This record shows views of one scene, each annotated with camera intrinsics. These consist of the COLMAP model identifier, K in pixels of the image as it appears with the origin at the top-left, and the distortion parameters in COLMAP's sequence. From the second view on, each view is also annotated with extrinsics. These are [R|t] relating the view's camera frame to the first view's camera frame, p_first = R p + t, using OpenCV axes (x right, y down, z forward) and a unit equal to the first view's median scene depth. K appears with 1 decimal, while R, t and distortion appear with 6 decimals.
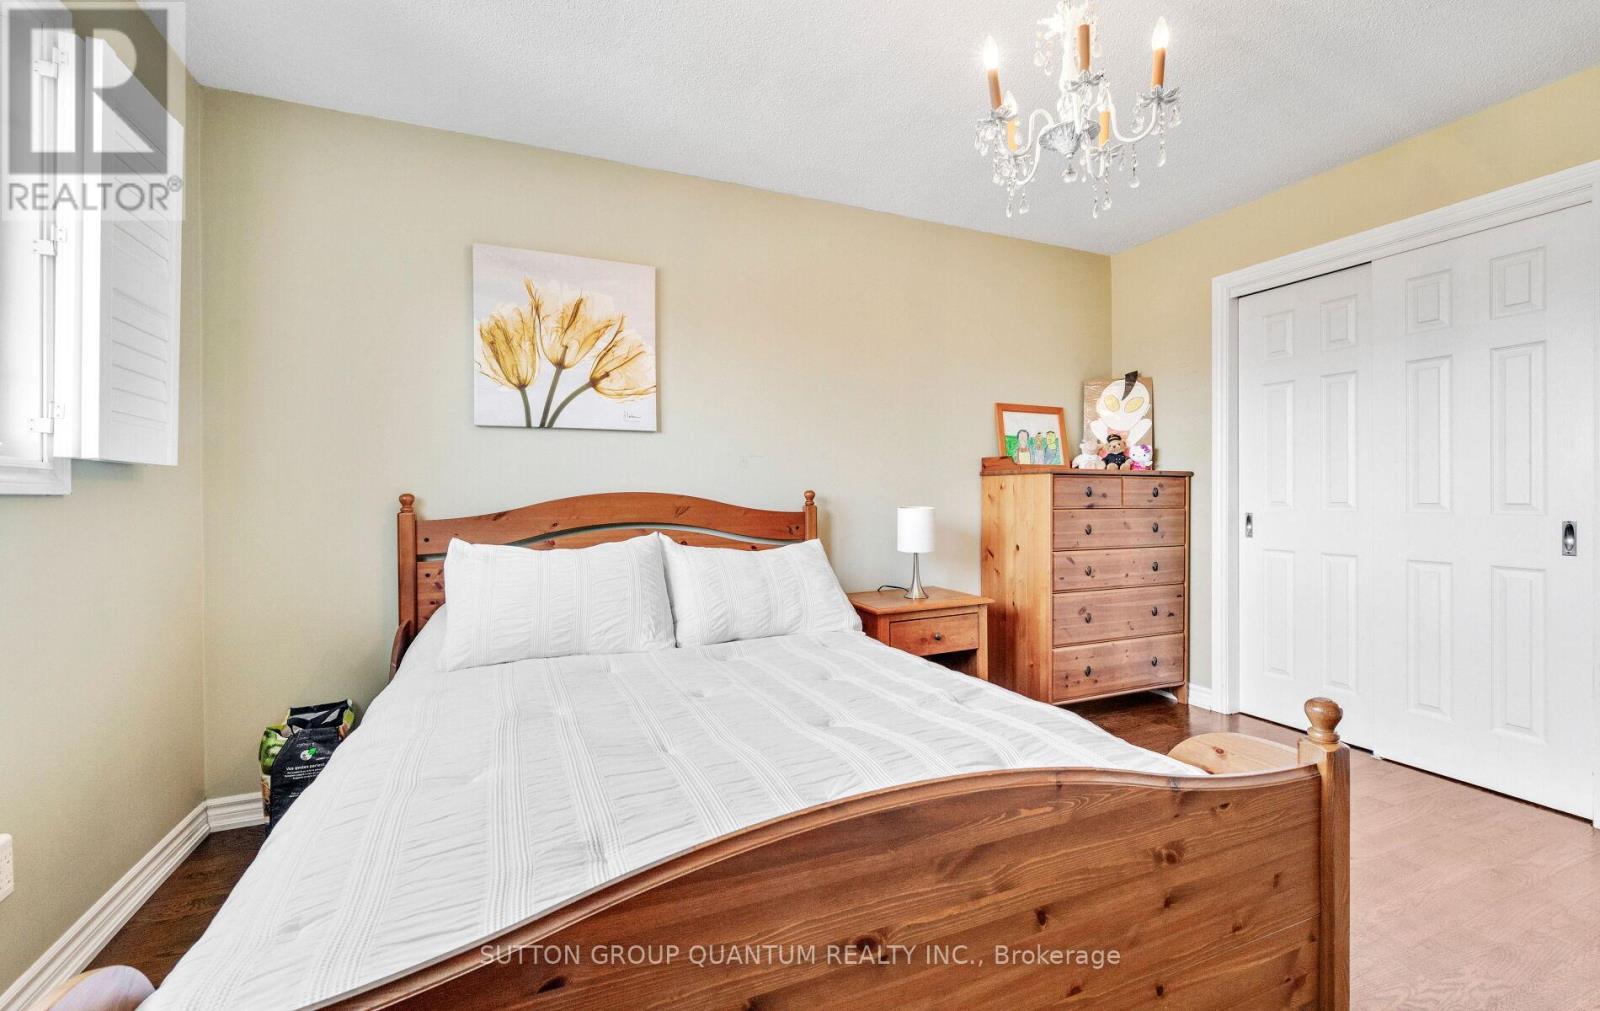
lens RADIAL K [[675.7, 0, 800.0], [0, 675.7, 505.5], [0, 0, 1]] dist [0.000086, 0.000029]
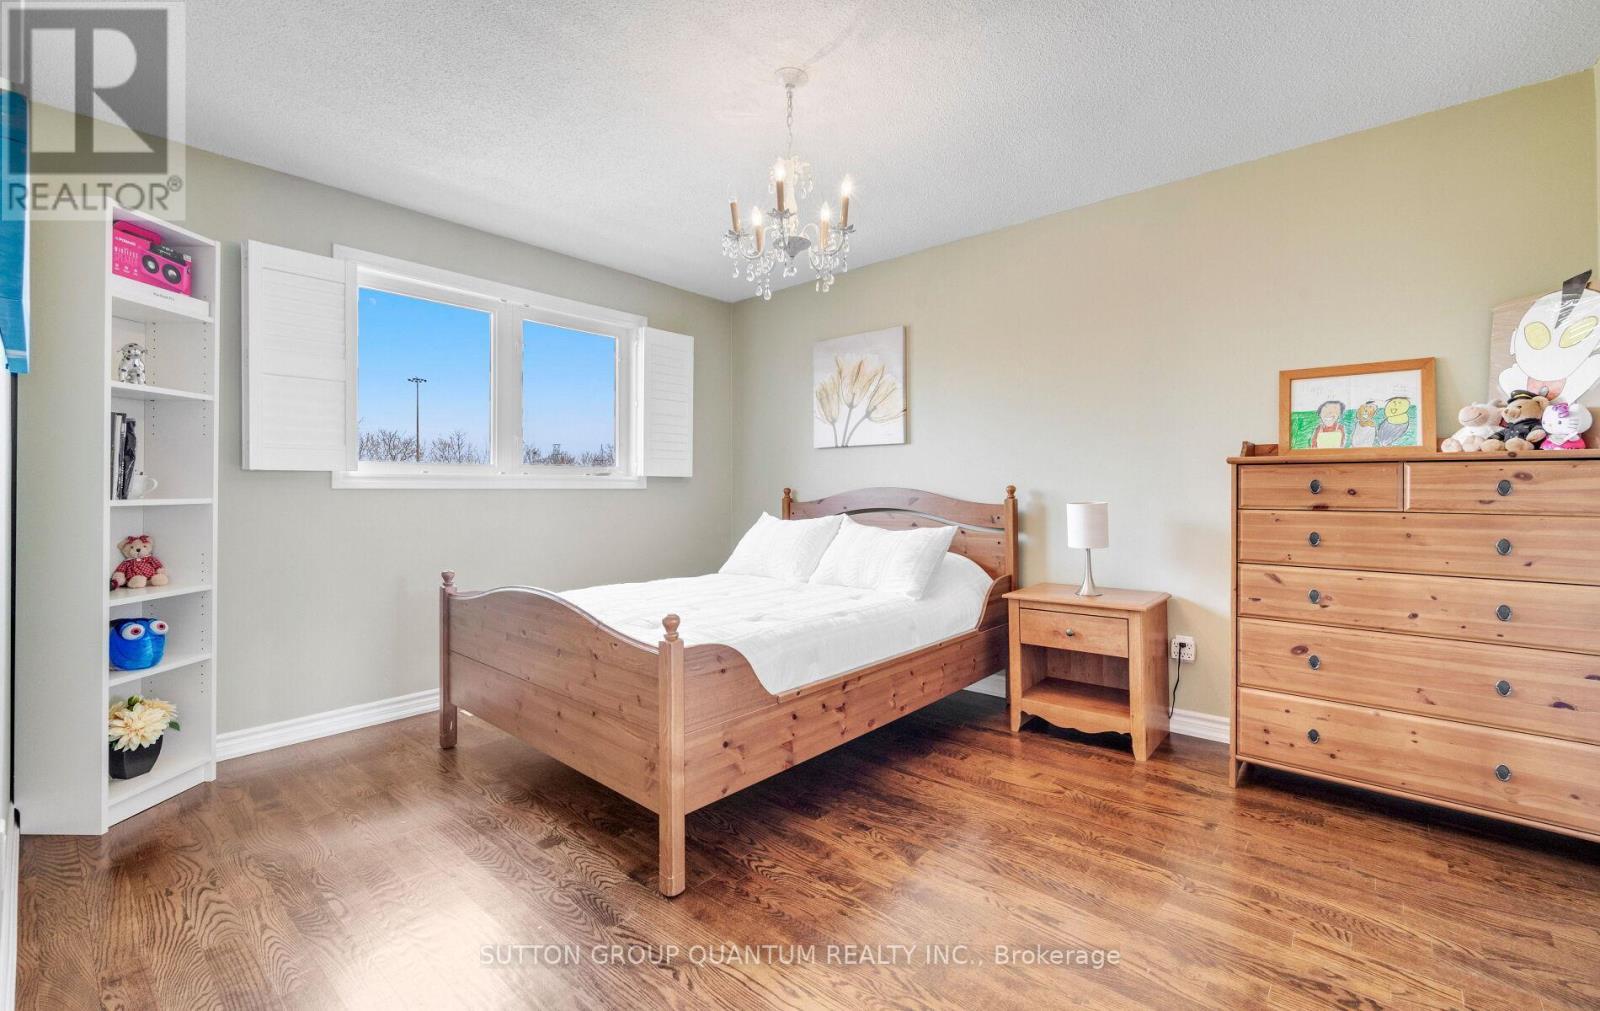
lens RADIAL K [[655.0, 0, 798.8], [0, 655.0, 497.6], [0, 0, 1]] dist [-0.000253, 0.000031]
pose [[0.428698, 0.015078, -0.903322, 0.820213], [-0.015034, 0.999841, 0.009555, -0.007057], [0.903323, 0.009485, 0.428856, 0.204935]]
